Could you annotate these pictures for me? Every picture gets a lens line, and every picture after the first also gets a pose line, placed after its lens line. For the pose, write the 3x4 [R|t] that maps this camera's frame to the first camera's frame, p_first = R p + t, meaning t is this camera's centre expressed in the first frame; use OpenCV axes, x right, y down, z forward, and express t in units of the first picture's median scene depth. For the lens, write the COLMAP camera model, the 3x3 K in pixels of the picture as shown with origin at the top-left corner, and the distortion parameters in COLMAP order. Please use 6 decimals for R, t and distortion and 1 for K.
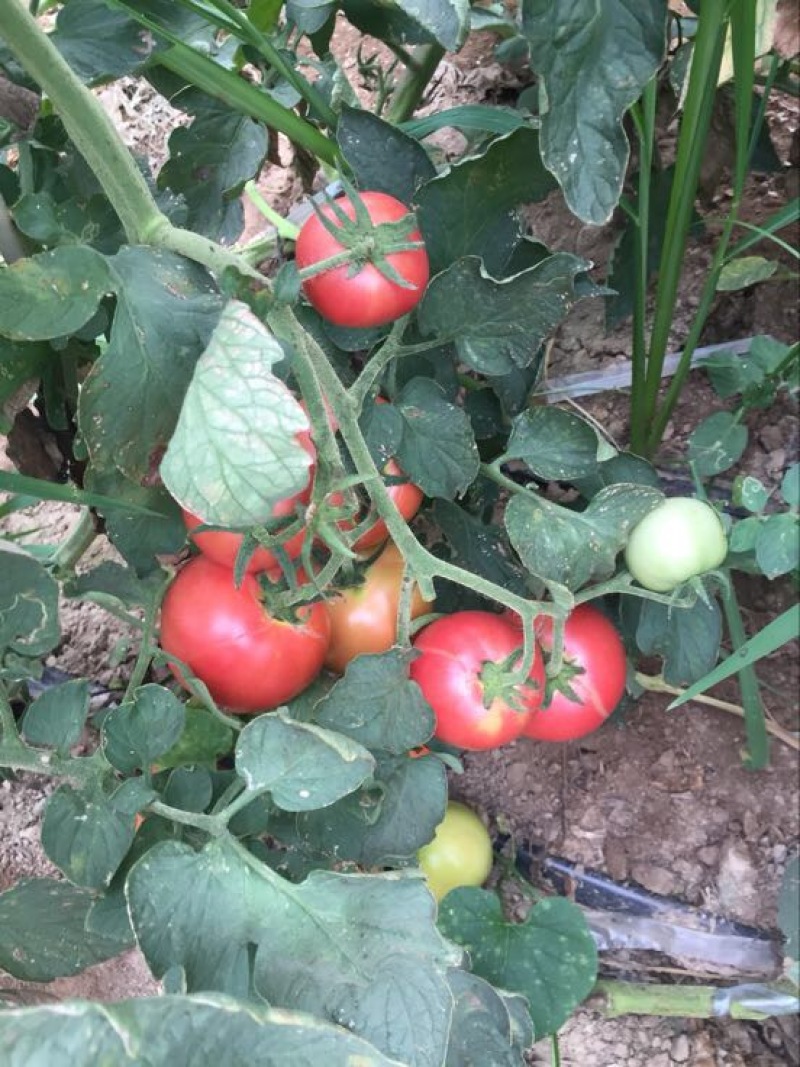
lens RADIAL K [[888.5, 0, 402.4], [0, 888.5, 531.6], [0, 0, 1]] dist [-0.007459, -0.010114]
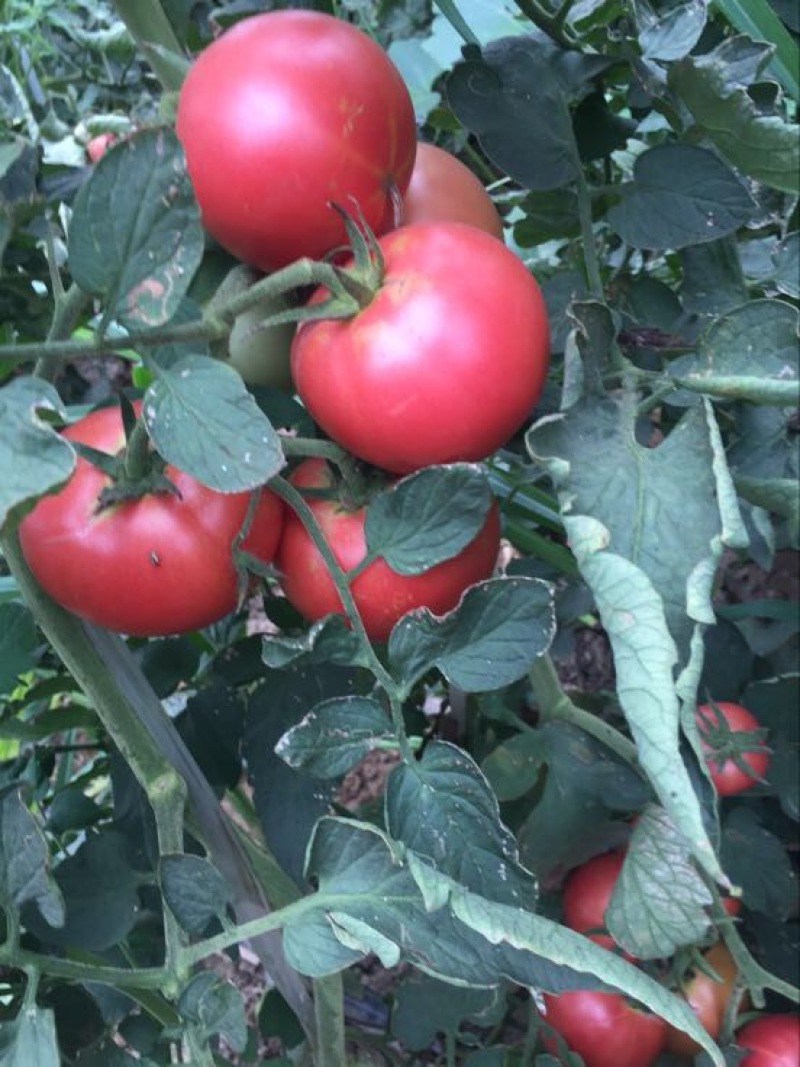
lens RADIAL K [[888.5, 0, 396.8], [0, 888.5, 536.3], [0, 0, 1]] dist [-0.007459, -0.010114]
pose [[0.970907, 0.021299, -0.238508, -0.273957], [-0.091588, 0.953331, -0.287700, -0.222790], [0.221250, 0.301174, 0.927547, -0.681749]]
